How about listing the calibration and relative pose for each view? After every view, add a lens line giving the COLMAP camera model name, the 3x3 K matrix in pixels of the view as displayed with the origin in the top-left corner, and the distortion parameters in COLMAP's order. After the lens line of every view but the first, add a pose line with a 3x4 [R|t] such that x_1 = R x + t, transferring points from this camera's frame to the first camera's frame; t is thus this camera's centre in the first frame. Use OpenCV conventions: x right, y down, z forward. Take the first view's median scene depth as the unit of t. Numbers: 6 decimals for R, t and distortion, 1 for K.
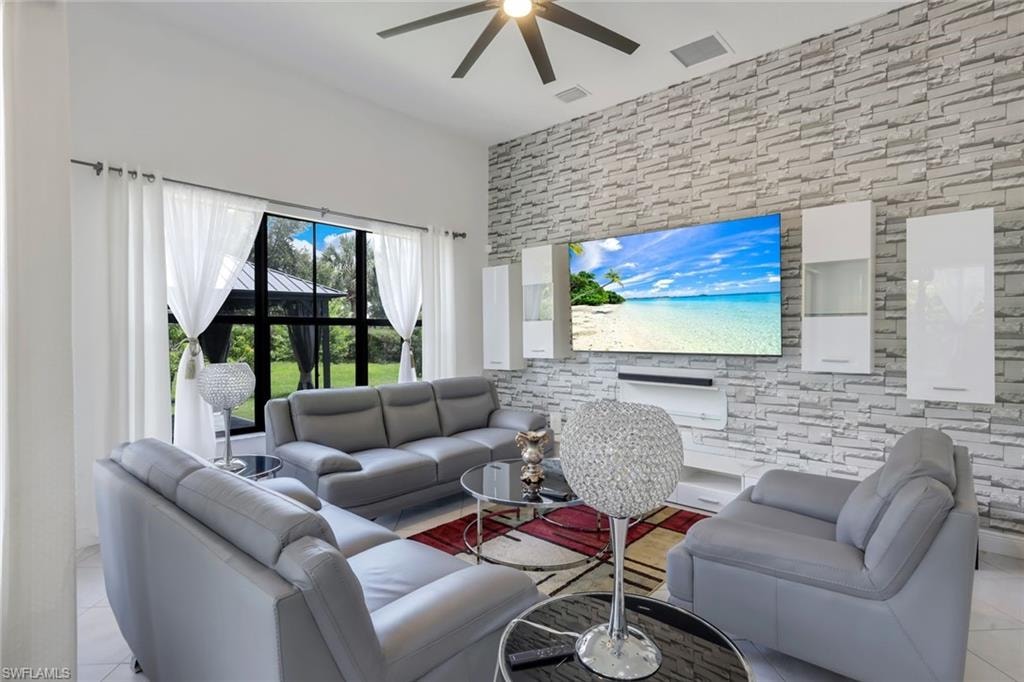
lens RADIAL K [[501.9, 0, 507.8], [0, 501.9, 339.4], [0, 0, 1]] dist [-0.006572, -0.000087]
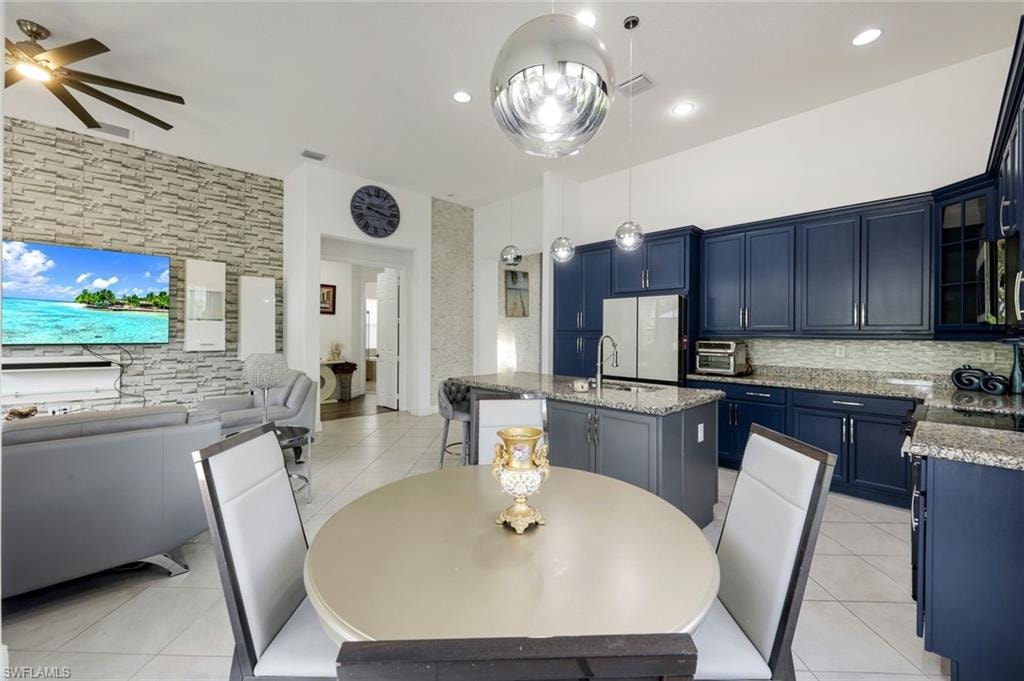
lens RADIAL K [[412.1, 0, 508.3], [0, 412.1, 334.7], [0, 0, 1]] dist [-0.002111, -0.000113]
pose [[0.084780, -0.001671, 0.996398, -0.752706], [0.001742, 0.999997, 0.001529, 0.005622], [-0.996398, 0.001607, 0.084783, -0.243700]]
